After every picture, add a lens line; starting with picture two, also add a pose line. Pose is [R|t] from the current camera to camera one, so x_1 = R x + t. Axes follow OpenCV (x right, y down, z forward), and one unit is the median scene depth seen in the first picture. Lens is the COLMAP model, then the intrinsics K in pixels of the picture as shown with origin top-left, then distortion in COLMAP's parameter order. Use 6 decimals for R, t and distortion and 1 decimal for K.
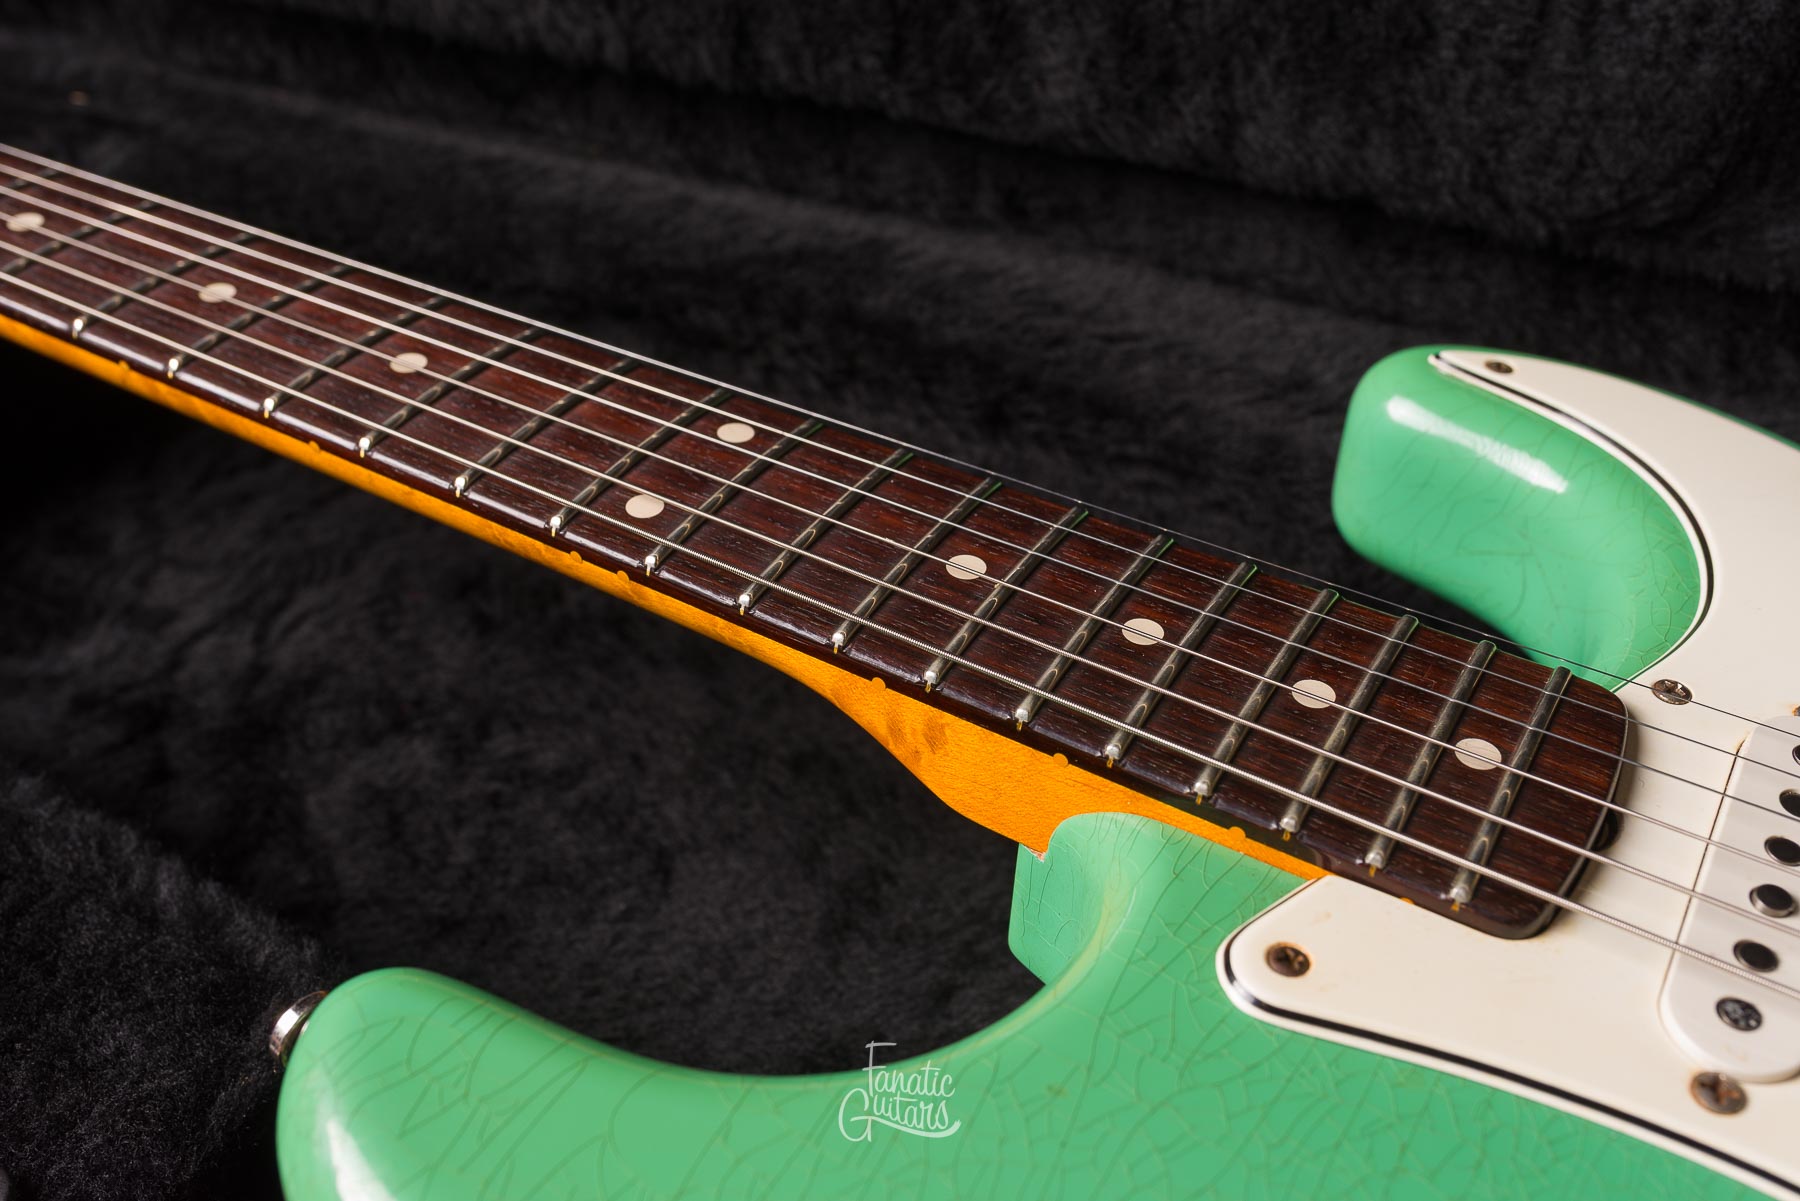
lens RADIAL K [[1825.5, 0, 897.7], [0, 1825.5, 596.3], [0, 0, 1]] dist [0.004500, -0.009933]
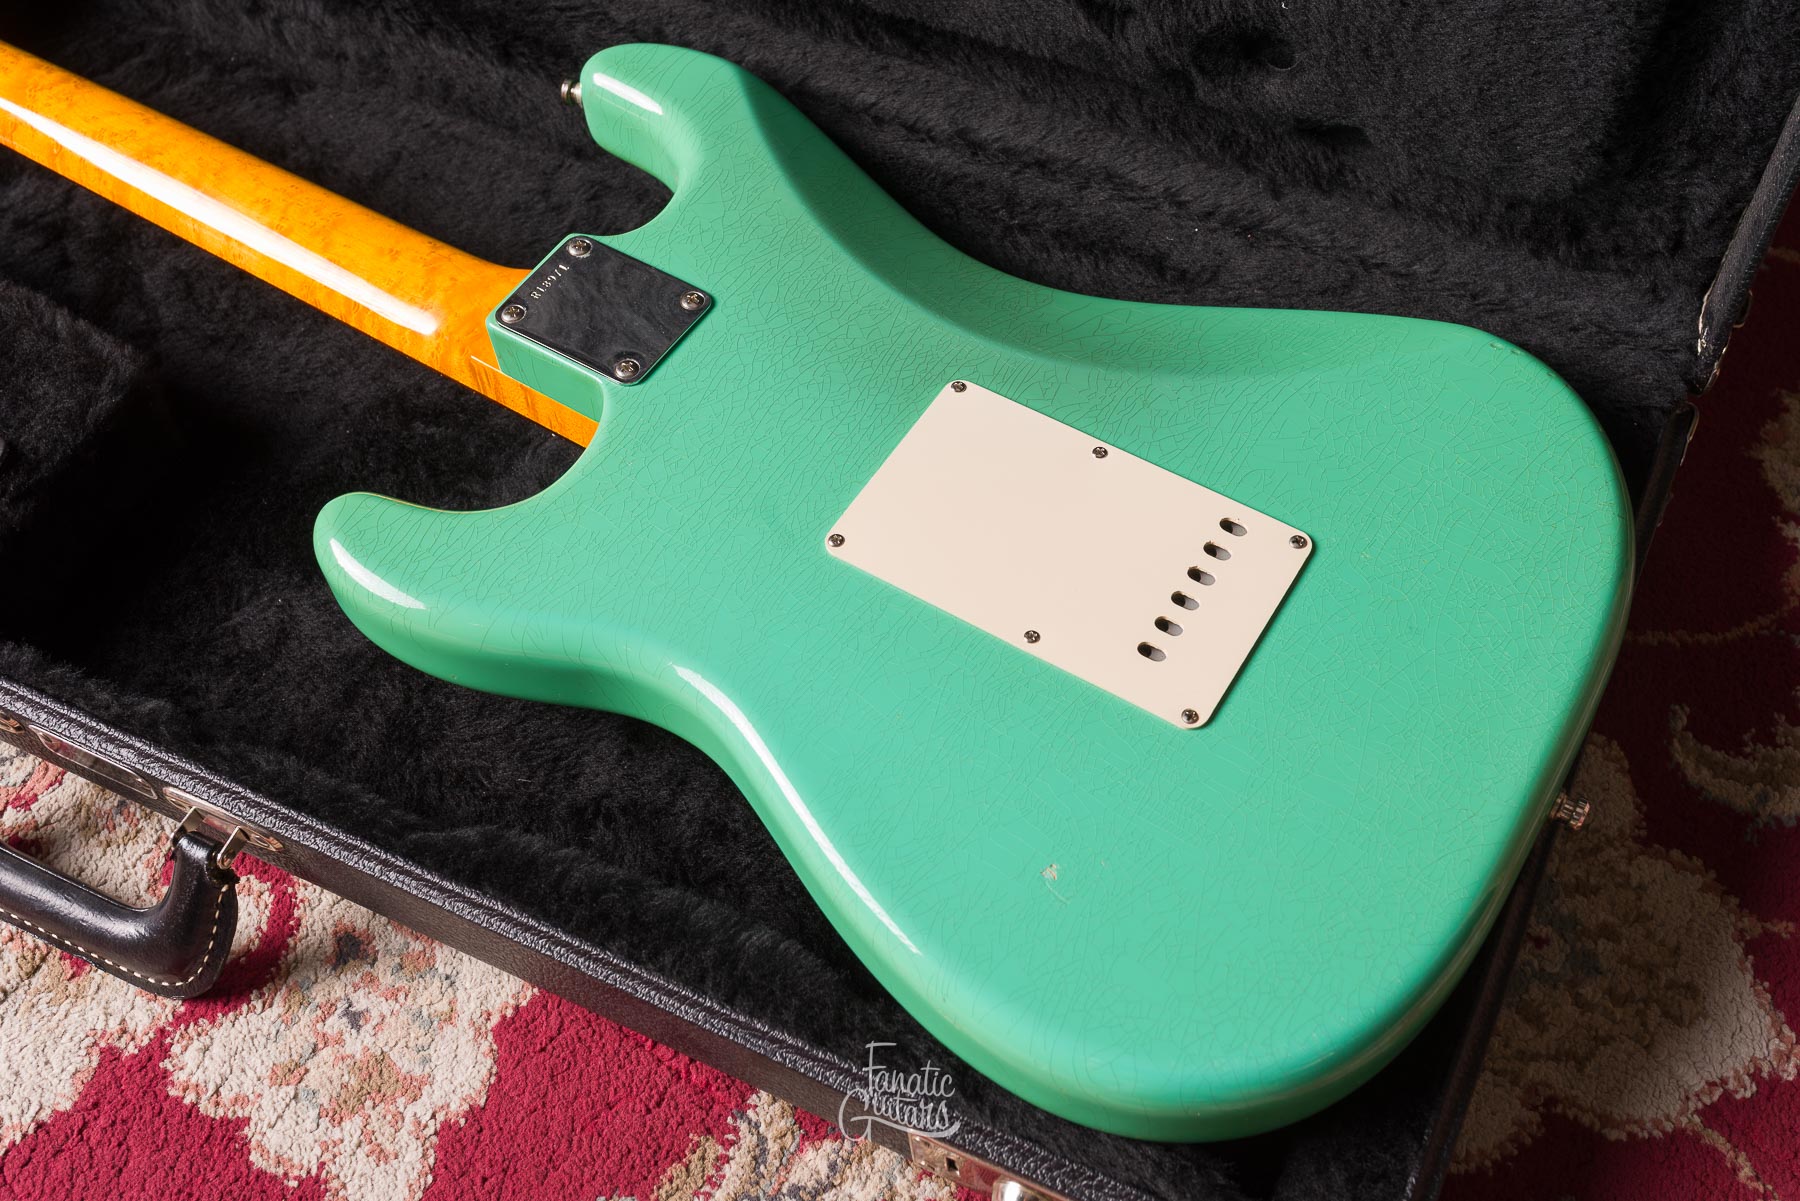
lens RADIAL K [[1883.7, 0, 972.2], [0, 1883.7, 598.5], [0, 0, 1]] dist [-0.000471, -0.006758]
pose [[0.999886, -0.014582, 0.003991, 0.574763], [0.012702, 0.953464, 0.301240, -0.161967], [-0.008198, -0.301155, 0.953540, -1.067157]]
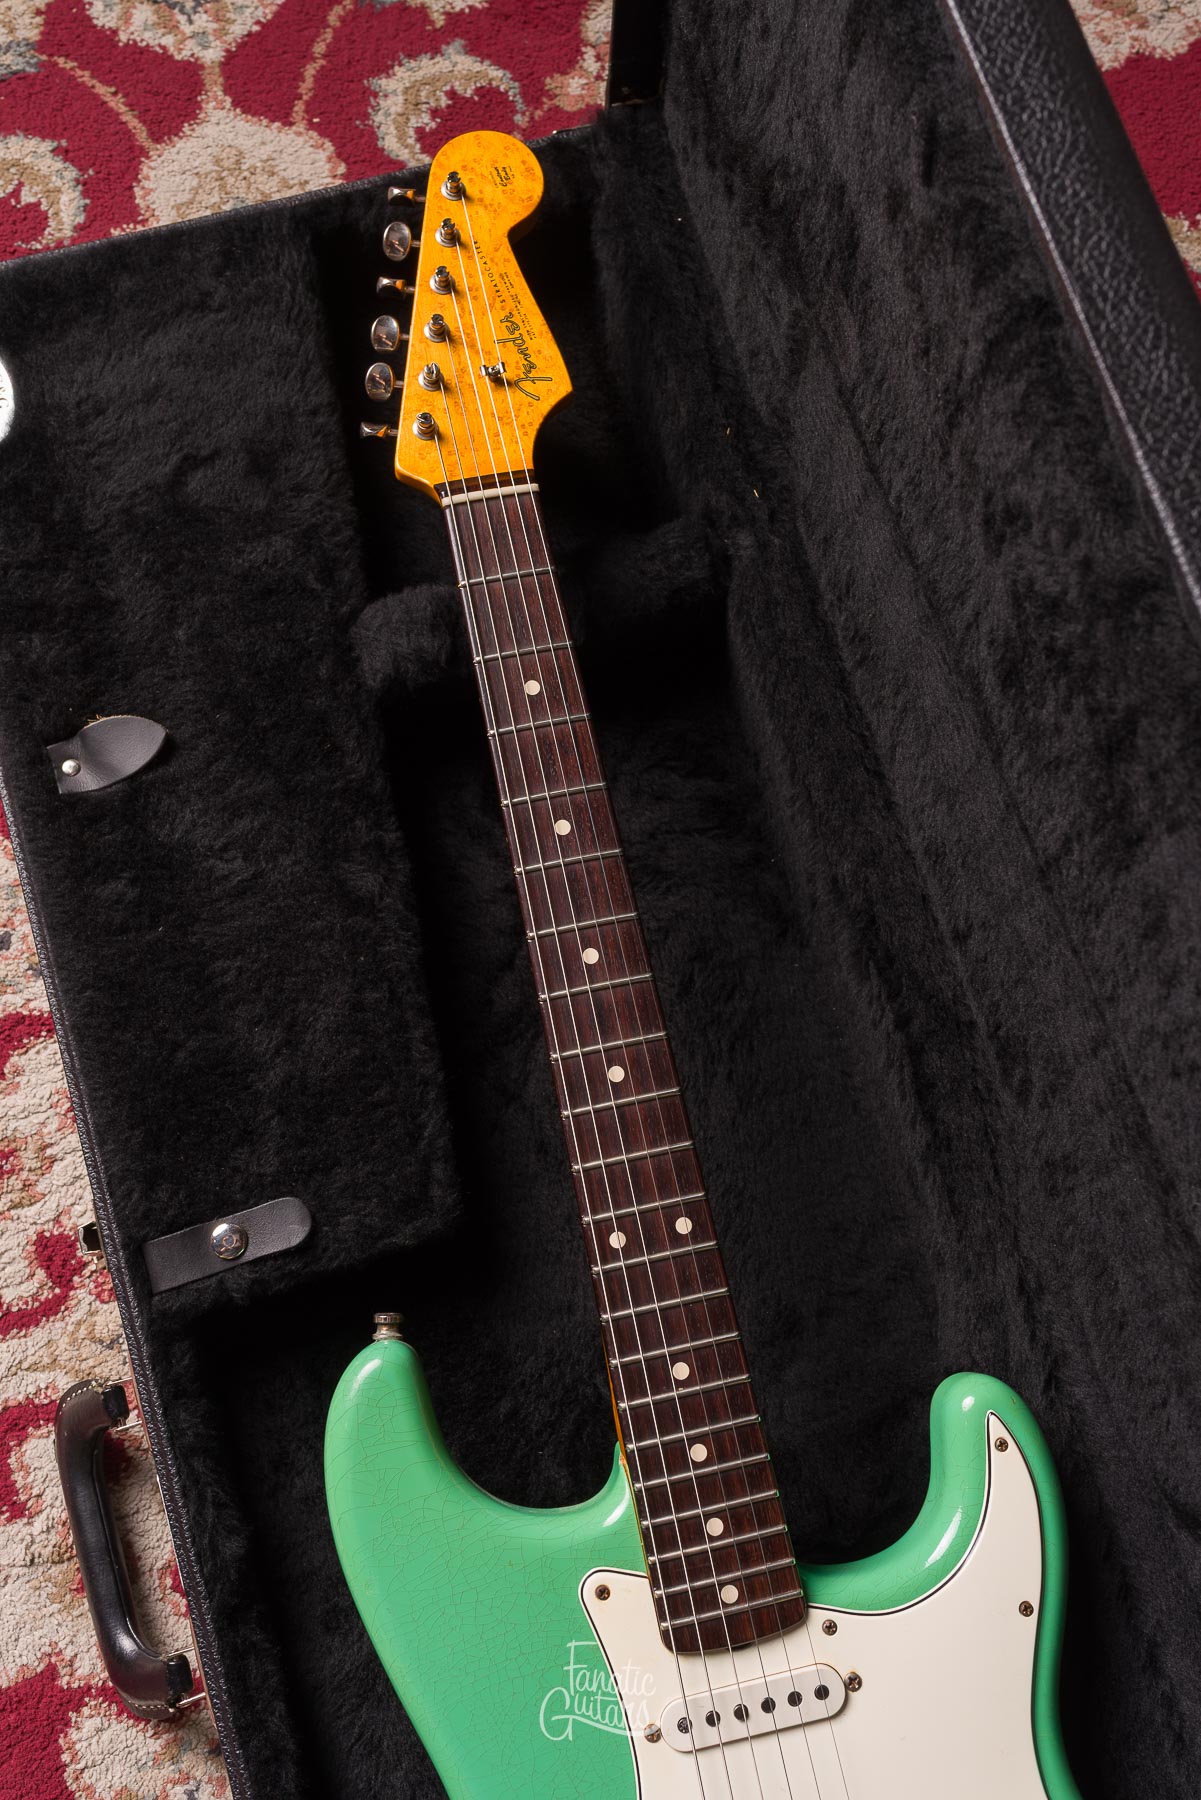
lens RADIAL K [[1736.5, 0, 596.4], [0, 1736.5, 902.9], [0, 0, 1]] dist [-0.002057, 0.000783]
pose [[0.675015, 0.724258, -0.140729, -0.123807], [-0.500077, 0.589362, 0.634488, -1.354091], [0.542474, -0.357914, 0.760013, -0.442991]]
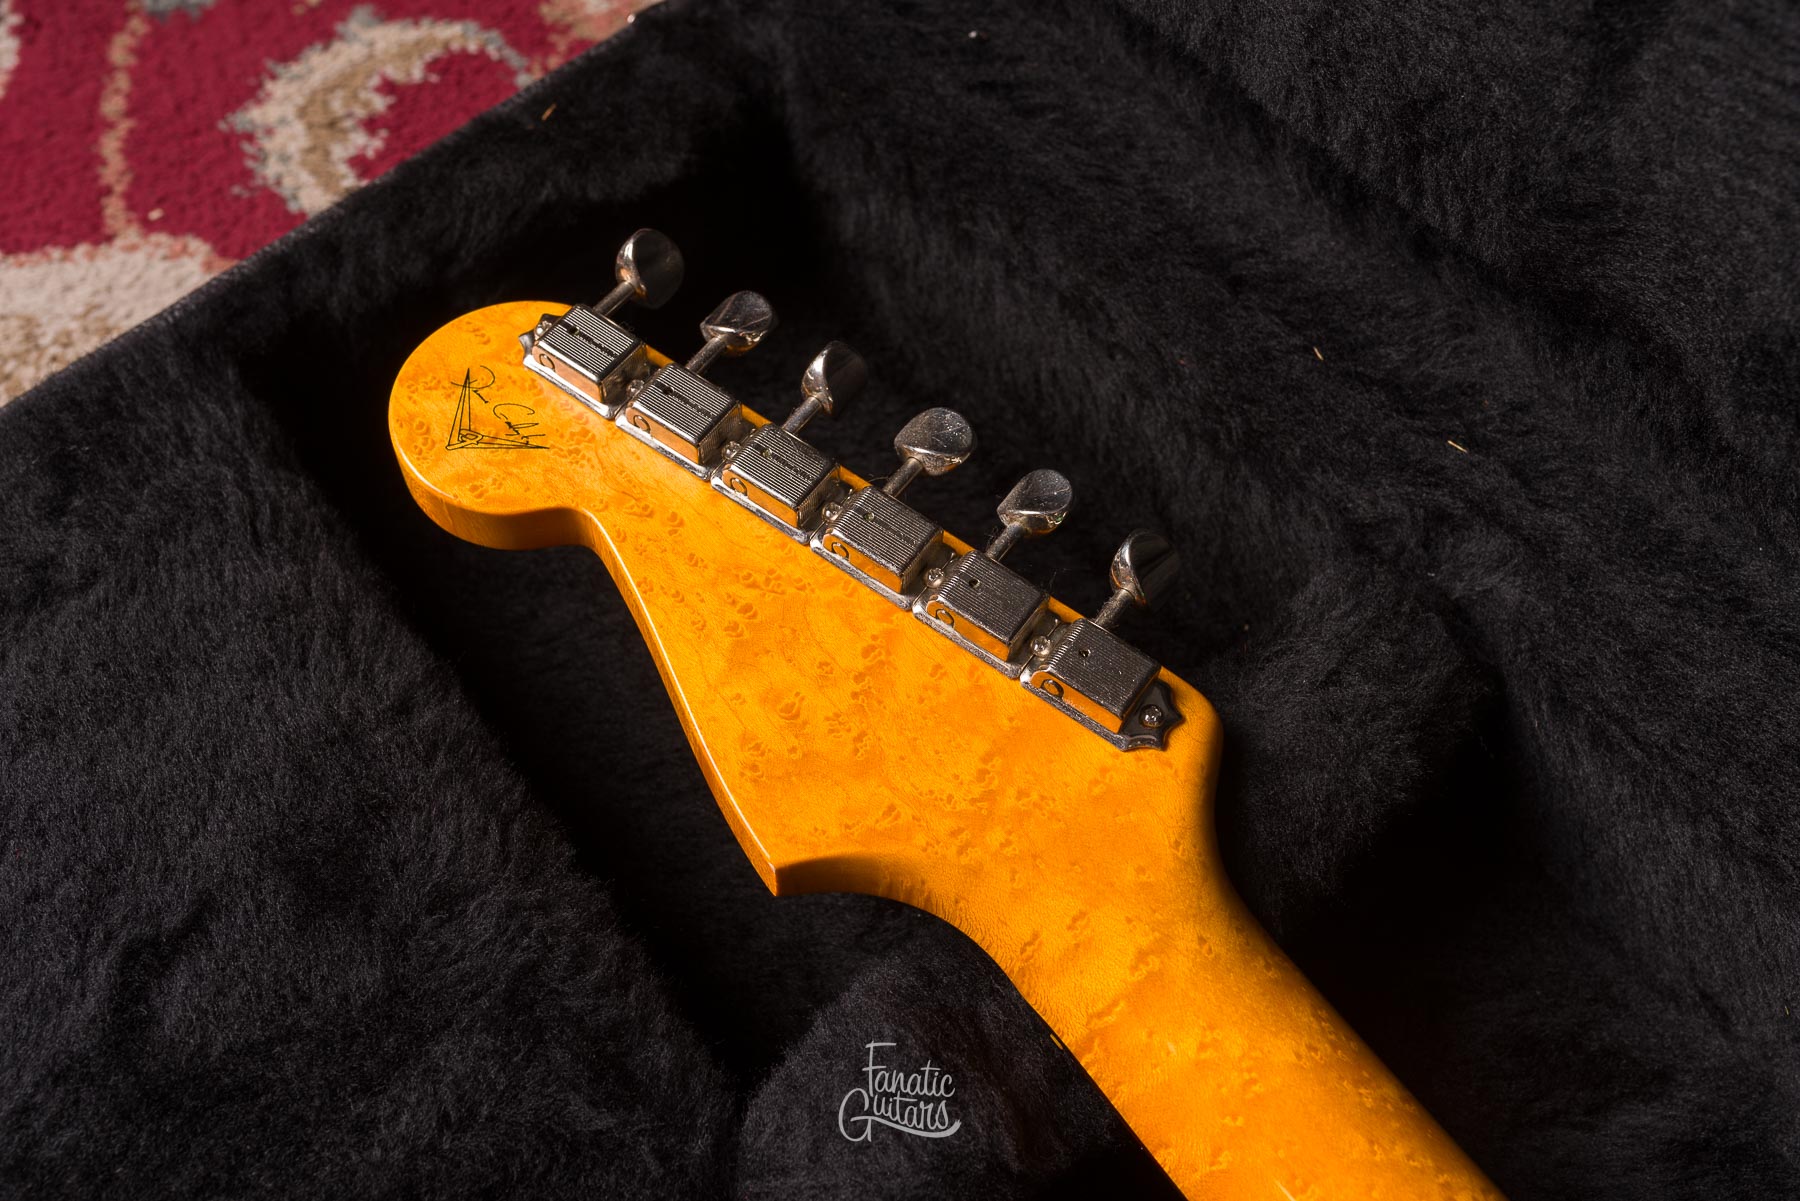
lens RADIAL K [[1805.8, 0, 900.3], [0, 1805.8, 594.5], [0, 0, 1]] dist [-0.000151, -0.000196]
pose [[0.933253, 0.319920, -0.163371, -0.747390], [-0.240120, 0.893840, 0.378672, -0.617814], [0.267172, -0.314168, 0.910998, 0.490680]]
